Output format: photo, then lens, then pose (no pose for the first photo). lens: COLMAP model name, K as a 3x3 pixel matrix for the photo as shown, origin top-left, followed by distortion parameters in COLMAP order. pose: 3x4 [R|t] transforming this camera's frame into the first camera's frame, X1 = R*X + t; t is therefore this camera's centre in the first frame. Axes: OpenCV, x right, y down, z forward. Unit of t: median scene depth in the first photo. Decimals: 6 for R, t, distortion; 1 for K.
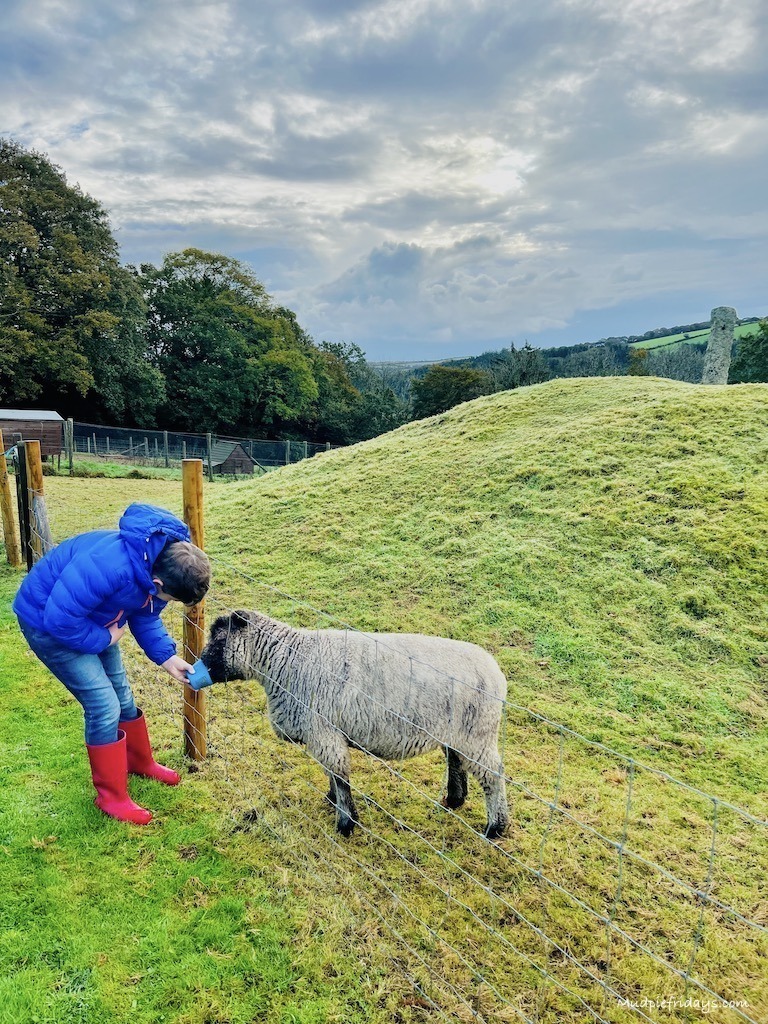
lens RADIAL K [[776.0, 0, 384.0], [0, 776.0, 512.2], [0, 0, 1]] dist [0.005840, 0.001810]
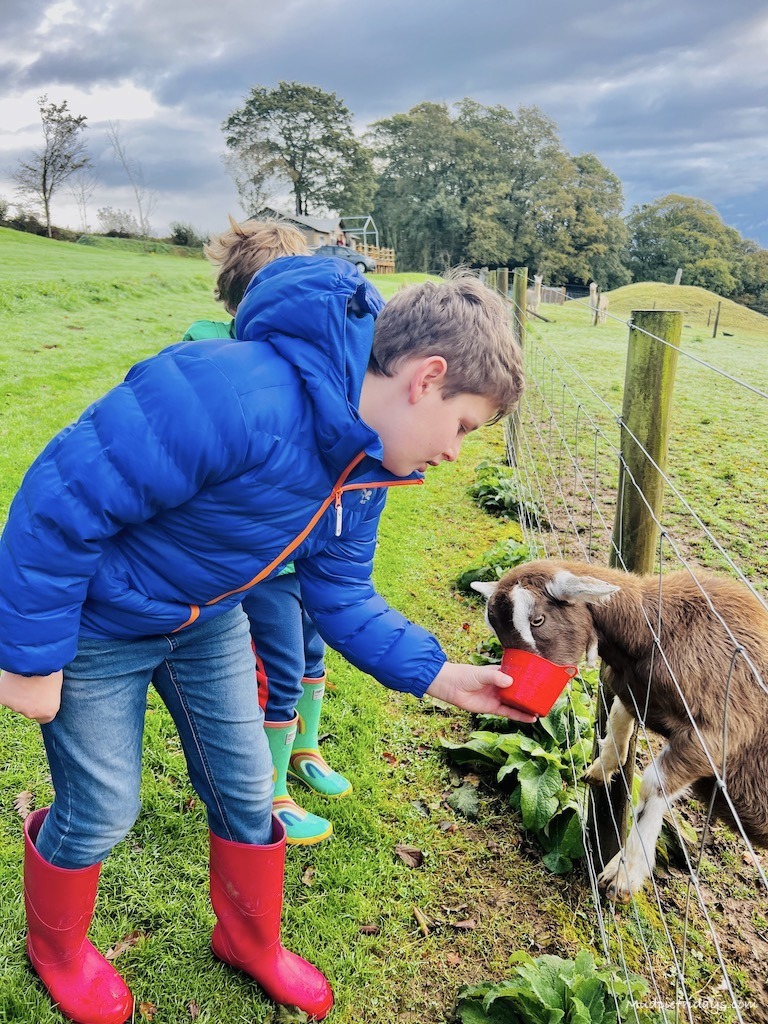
lens RADIAL K [[776.0, 0, 383.8], [0, 776.0, 511.8], [0, 0, 1]] dist [0.005840, 0.001810]
pose [[0.782183, 0.193733, -0.592162, 0.594084], [-0.115031, 0.978993, 0.168347, 0.176709], [0.612337, -0.063561, 0.788037, -1.123290]]
